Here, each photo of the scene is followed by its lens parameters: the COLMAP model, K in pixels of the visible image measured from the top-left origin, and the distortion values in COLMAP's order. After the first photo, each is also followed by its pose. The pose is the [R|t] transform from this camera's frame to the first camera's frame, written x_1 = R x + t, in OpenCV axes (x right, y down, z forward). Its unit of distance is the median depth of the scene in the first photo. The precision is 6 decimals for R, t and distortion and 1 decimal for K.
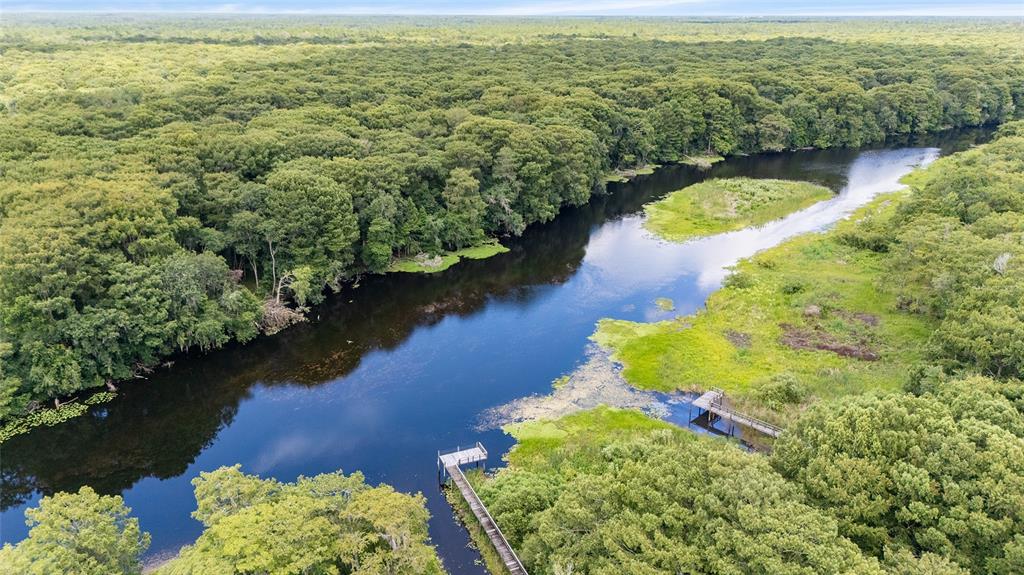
lens RADIAL K [[718.3, 0, 512.0], [0, 718.3, 287.5], [0, 0, 1]] dist [0.031899, -0.003951]
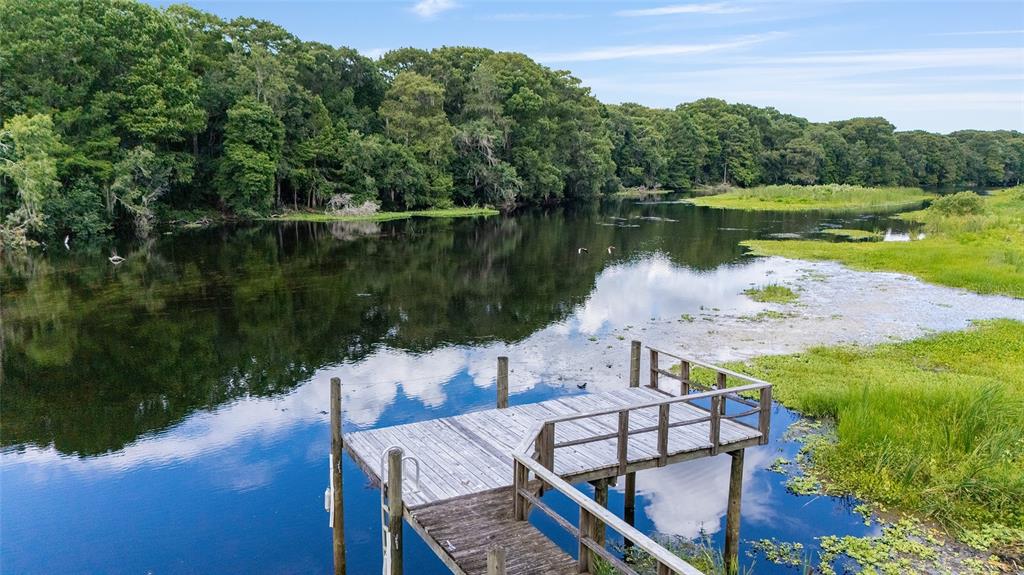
lens RADIAL K [[718.3, 0, 512.0], [0, 718.3, 287.5], [0, 0, 1]] dist [0.031899, -0.003951]
pose [[0.995899, -0.010075, 0.089914, -0.043857], [0.028638, 0.977786, -0.207639, 0.122784], [-0.085824, 0.209362, 0.974065, 0.455119]]
